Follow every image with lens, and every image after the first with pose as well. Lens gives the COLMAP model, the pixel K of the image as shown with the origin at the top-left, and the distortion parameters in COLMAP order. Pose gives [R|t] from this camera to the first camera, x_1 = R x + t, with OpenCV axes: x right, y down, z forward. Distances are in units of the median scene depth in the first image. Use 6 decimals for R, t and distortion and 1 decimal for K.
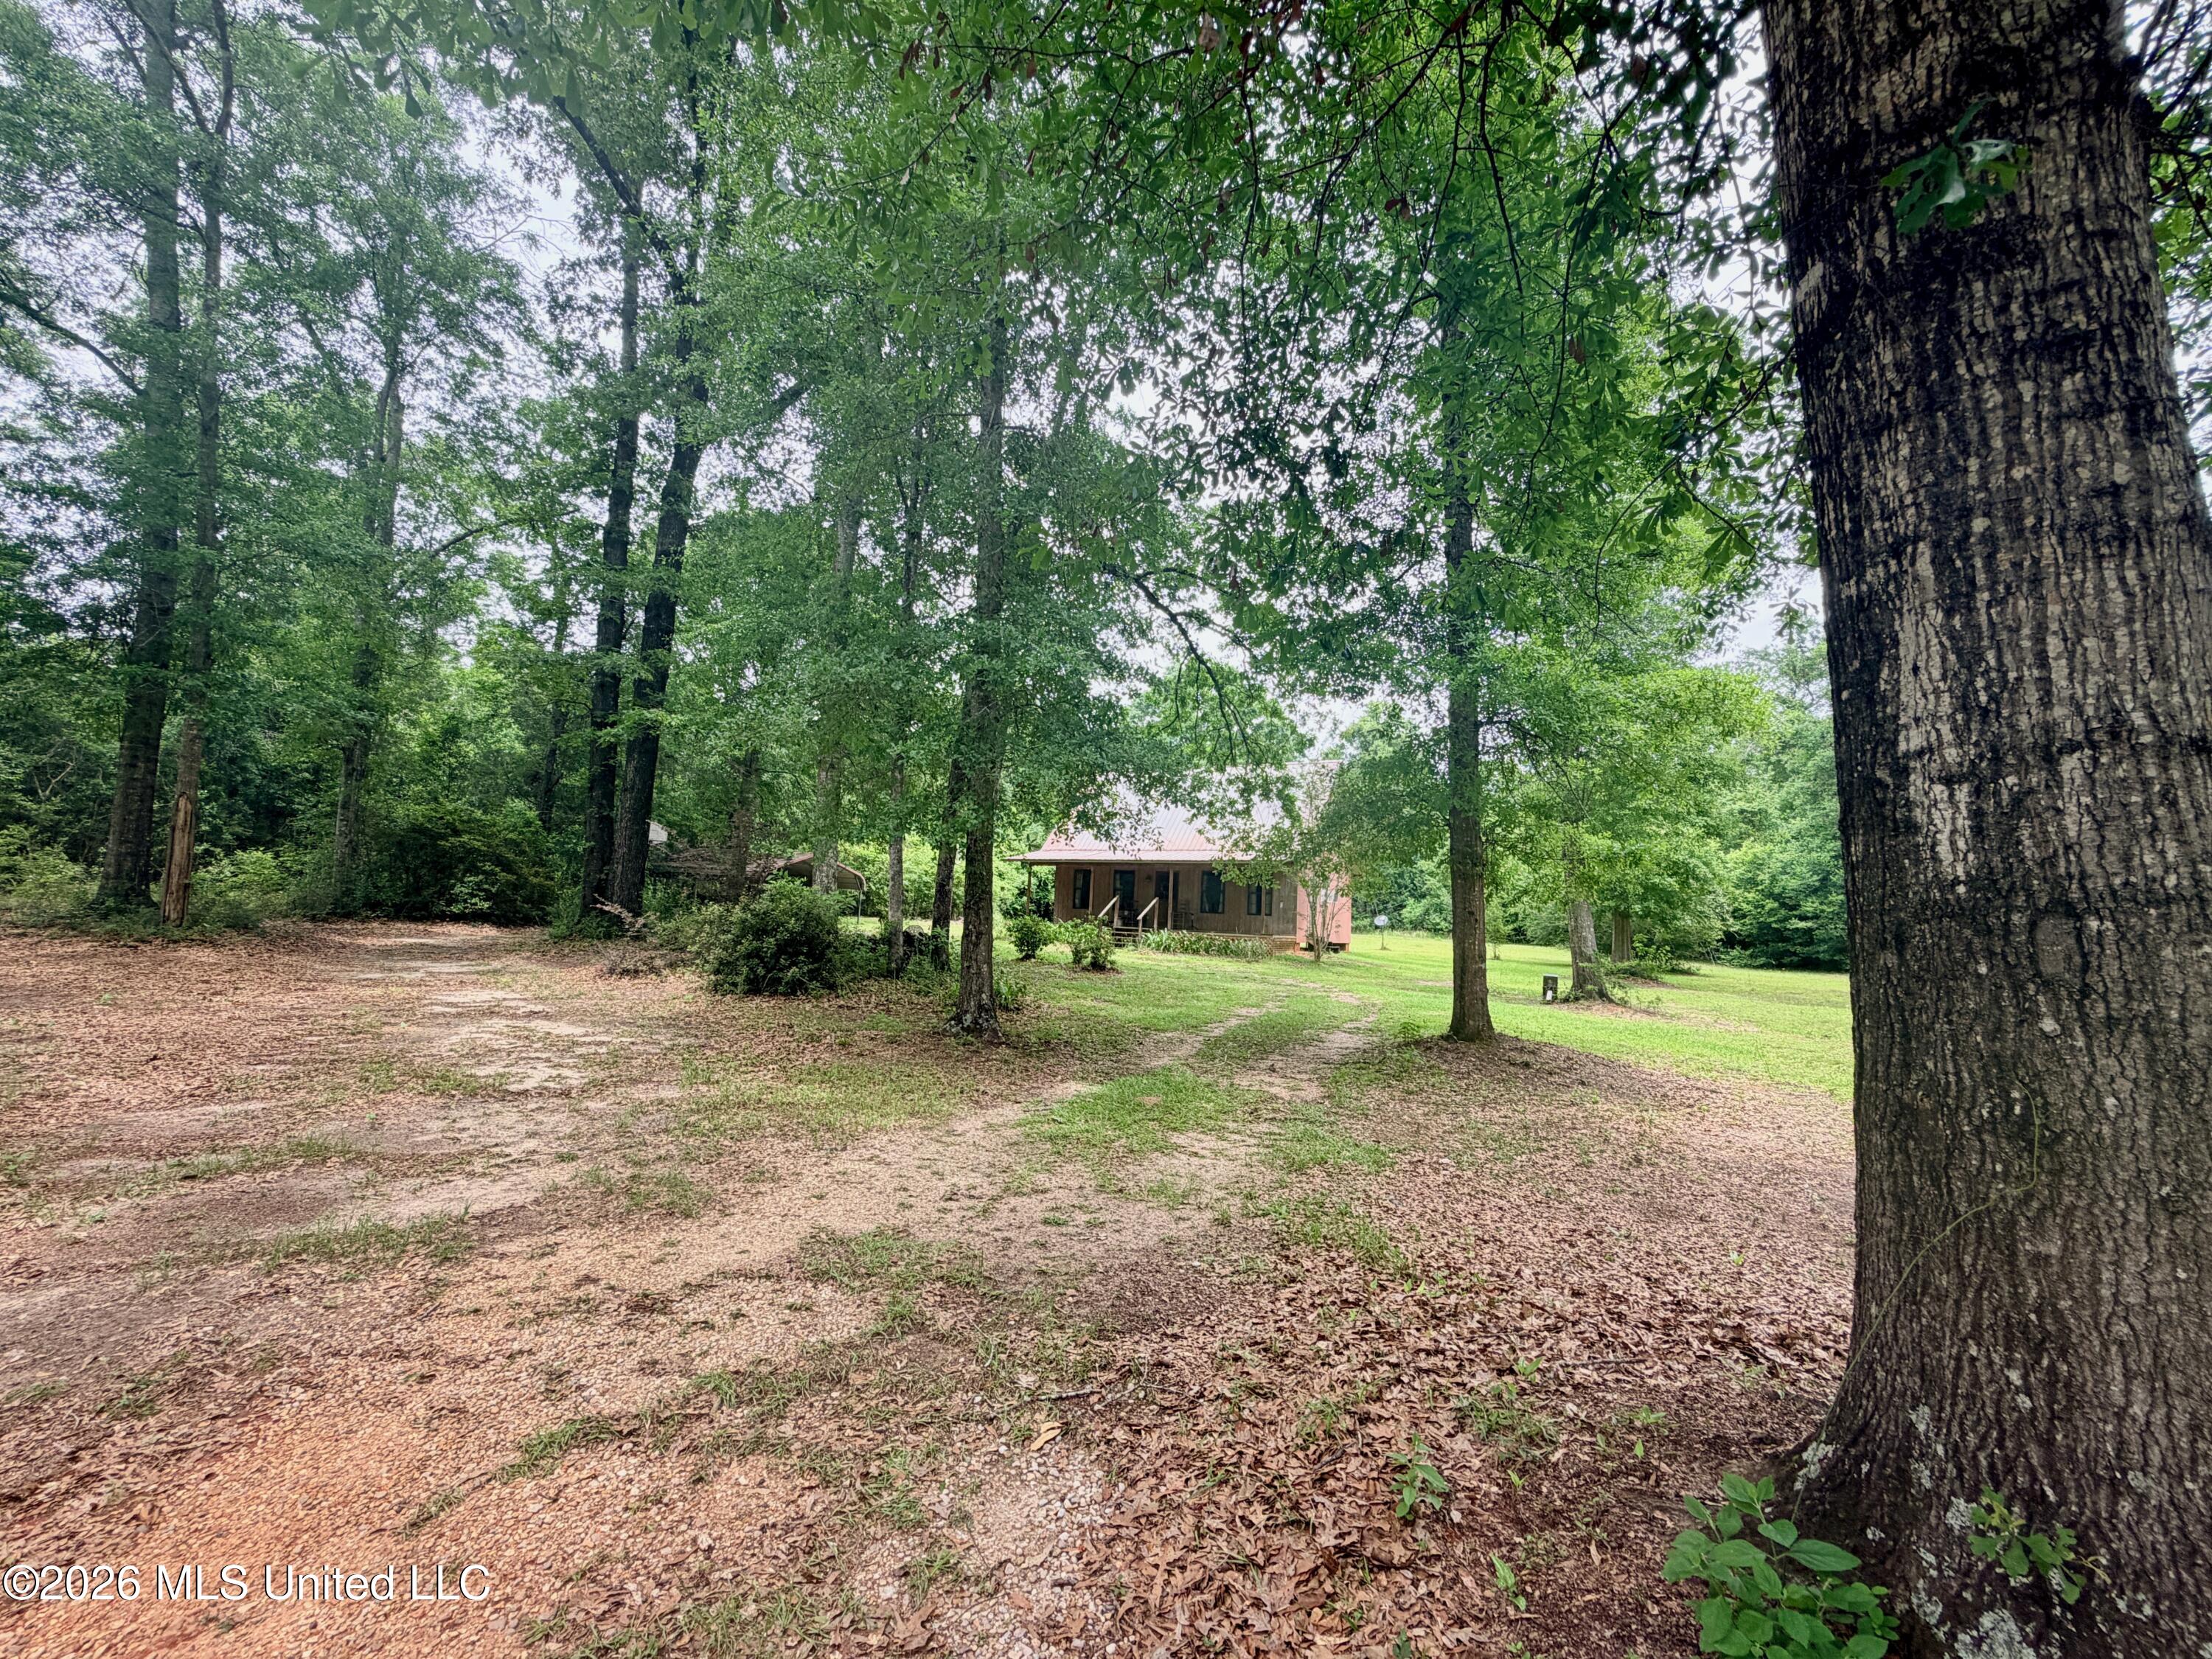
lens RADIAL K [[940.0, 0, 1106.0], [0, 940.0, 829.5], [0, 0, 1]] dist [0.001817, 0.000328]
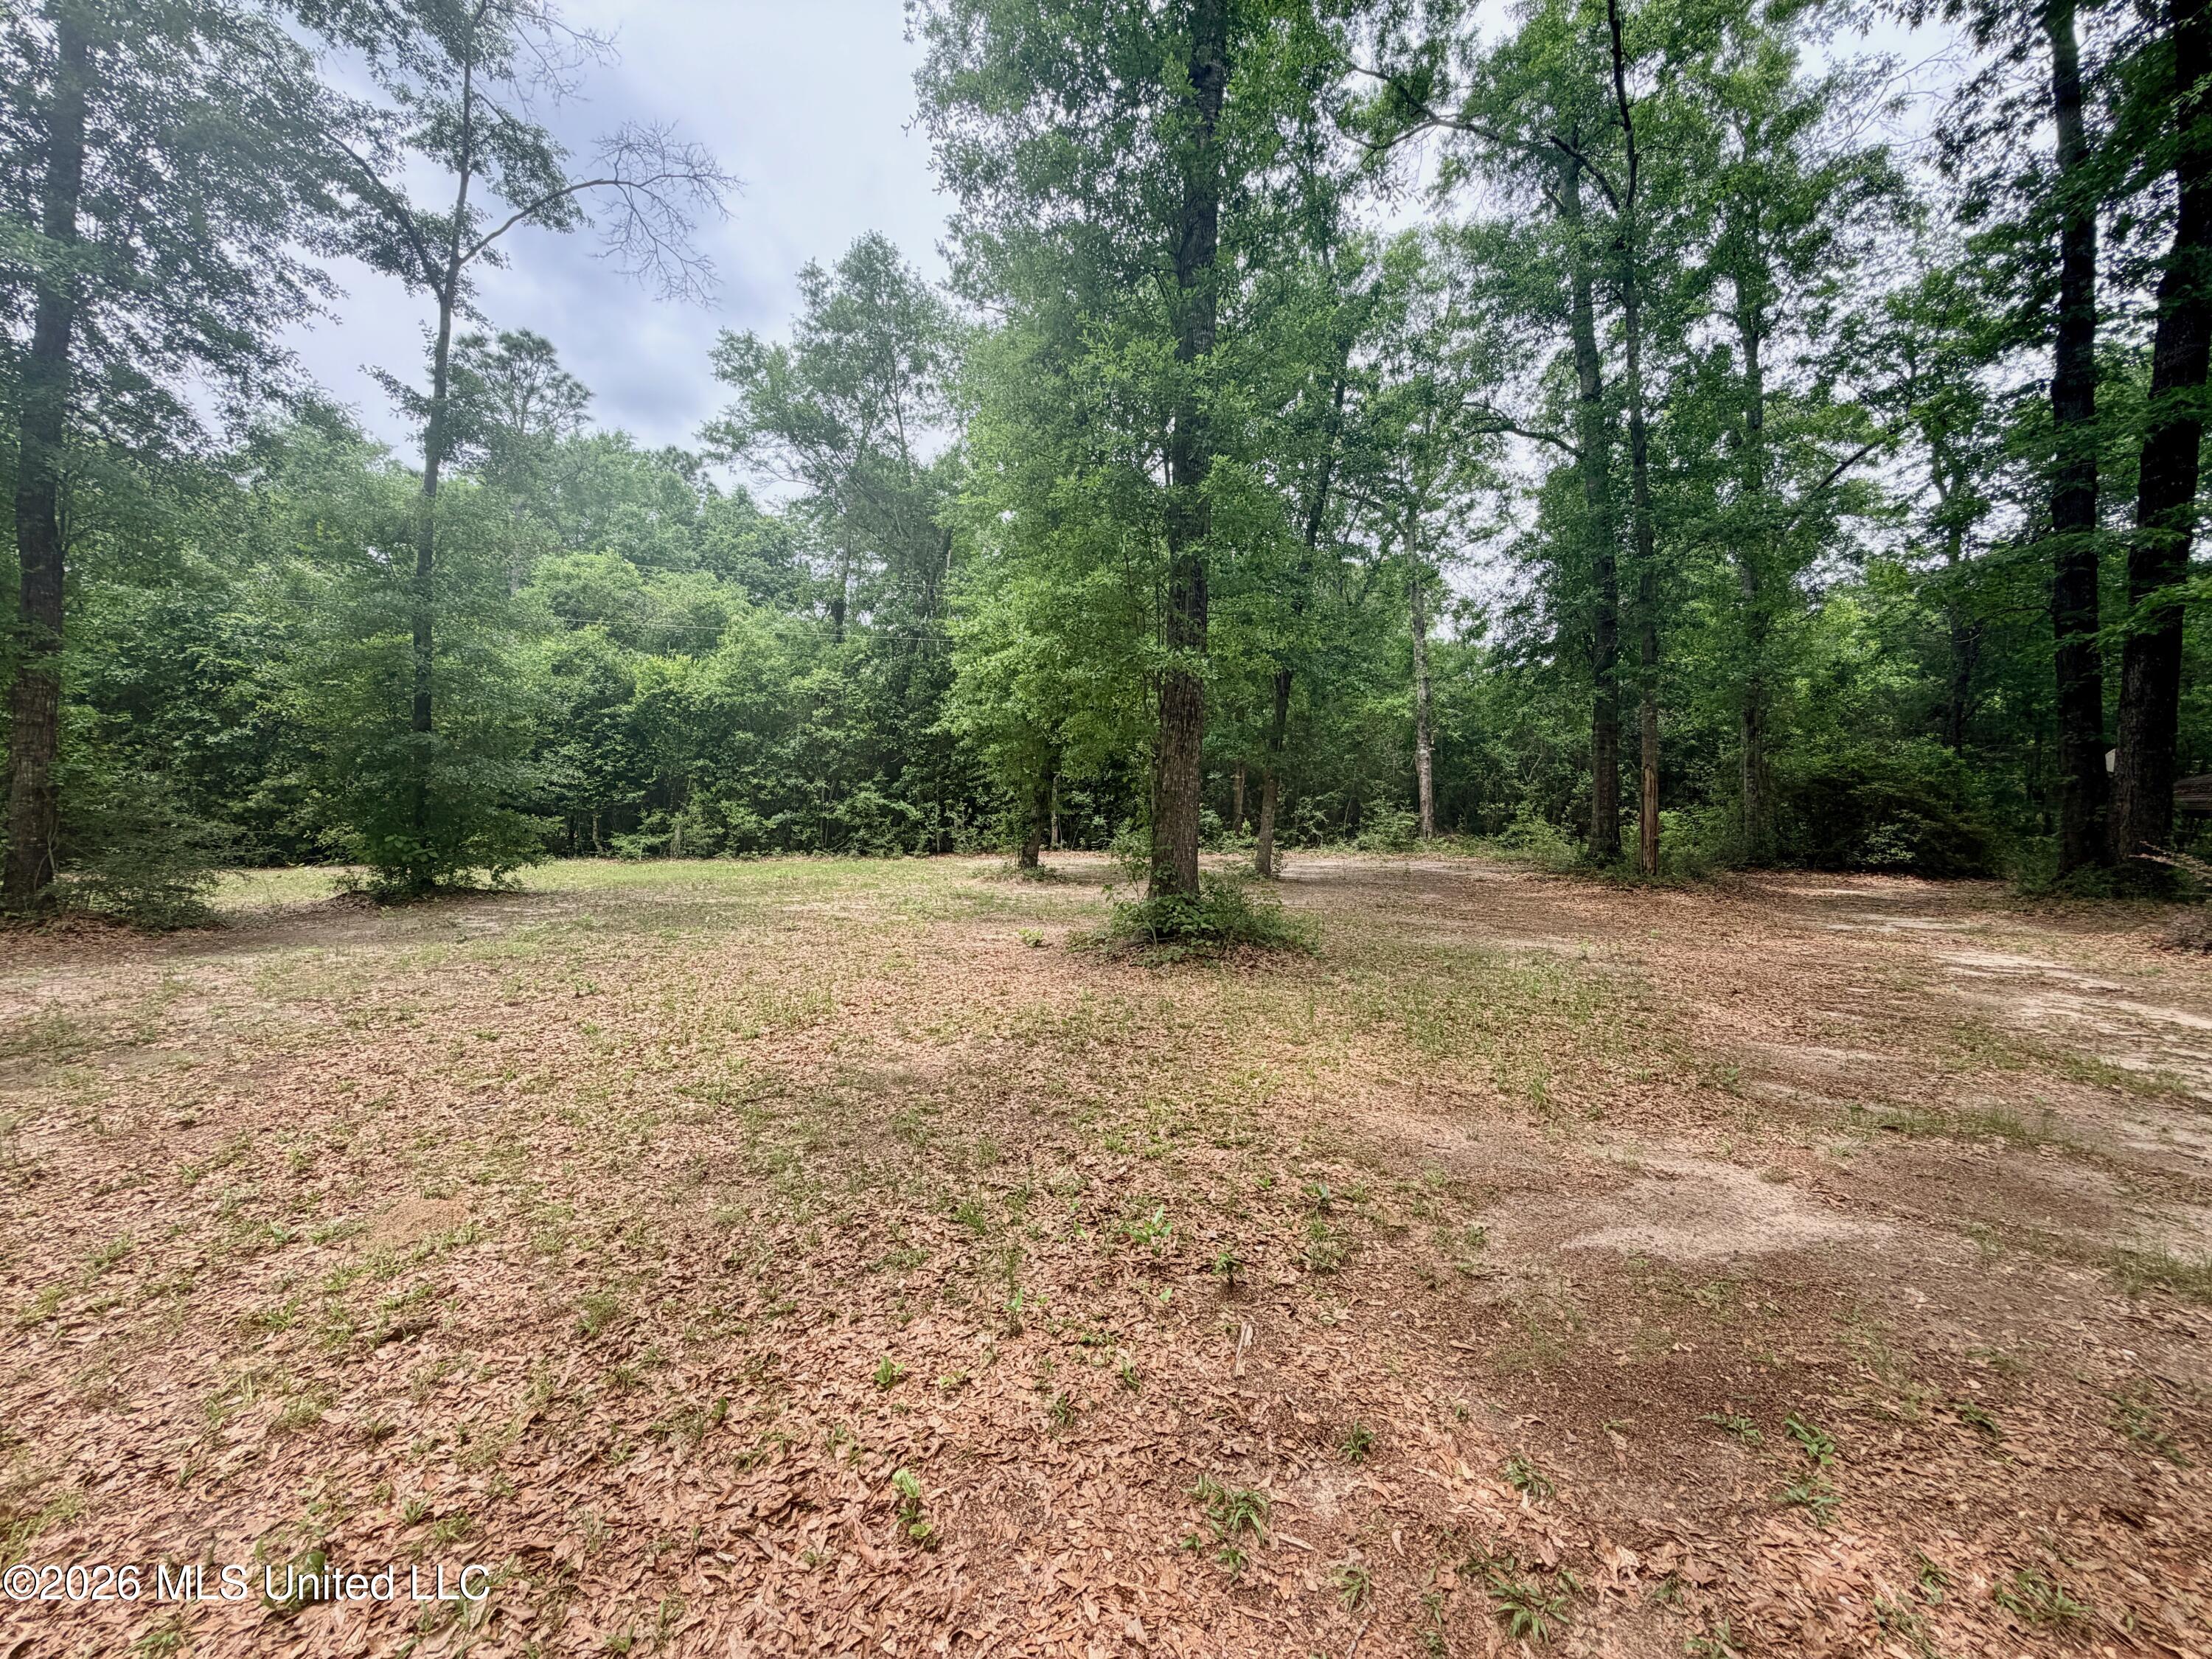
lens RADIAL K [[883.7, 0, 1103.0], [0, 883.7, 828.1], [0, 0, 1]] dist [0.001905, -0.000360]
pose [[0.312659, -0.034720, -0.949231, -0.214217], [0.081309, 0.996642, -0.009673, -0.006241], [0.946379, -0.074157, 0.314432, -0.046854]]
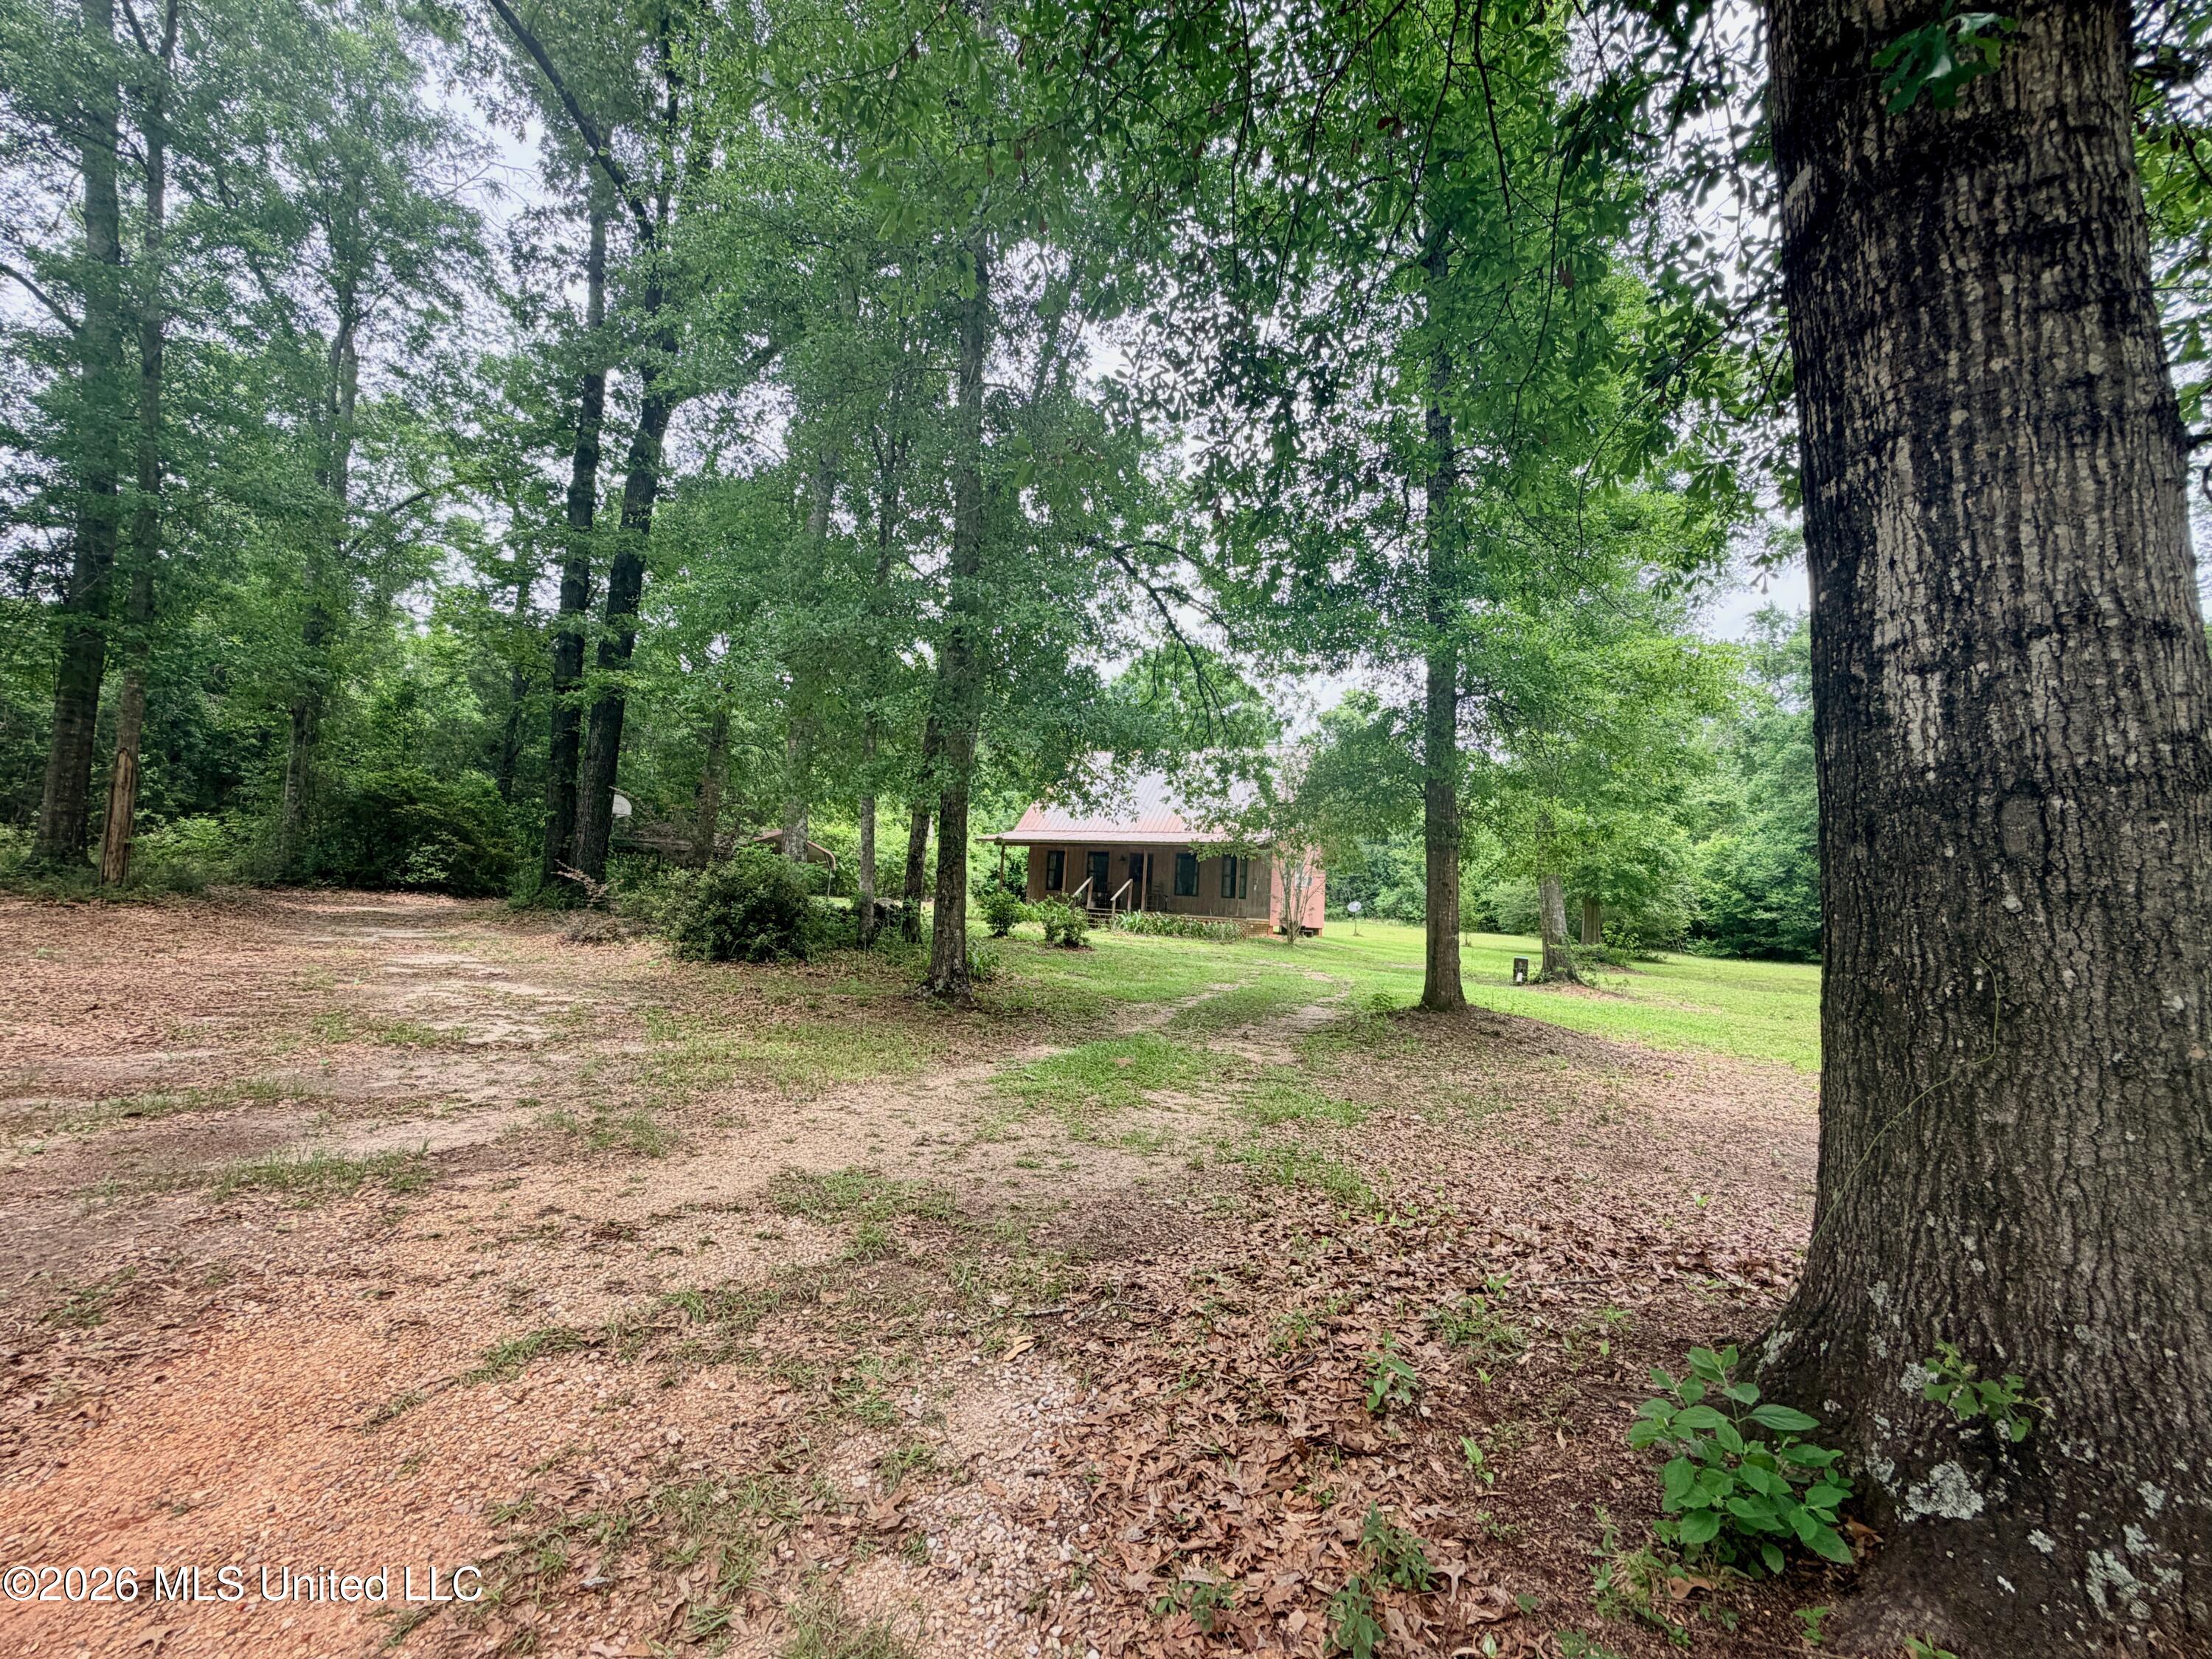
lens RADIAL K [[949.2, 0, 1105.7], [0, 949.2, 832.6], [0, 0, 1]] dist [0.001205, 0.000523]
pose [[0.999514, 0.014175, 0.027748, -0.003079], [-0.014553, 0.999803, 0.013473, 0.033756], [-0.027552, -0.013871, 0.999524, -0.000943]]
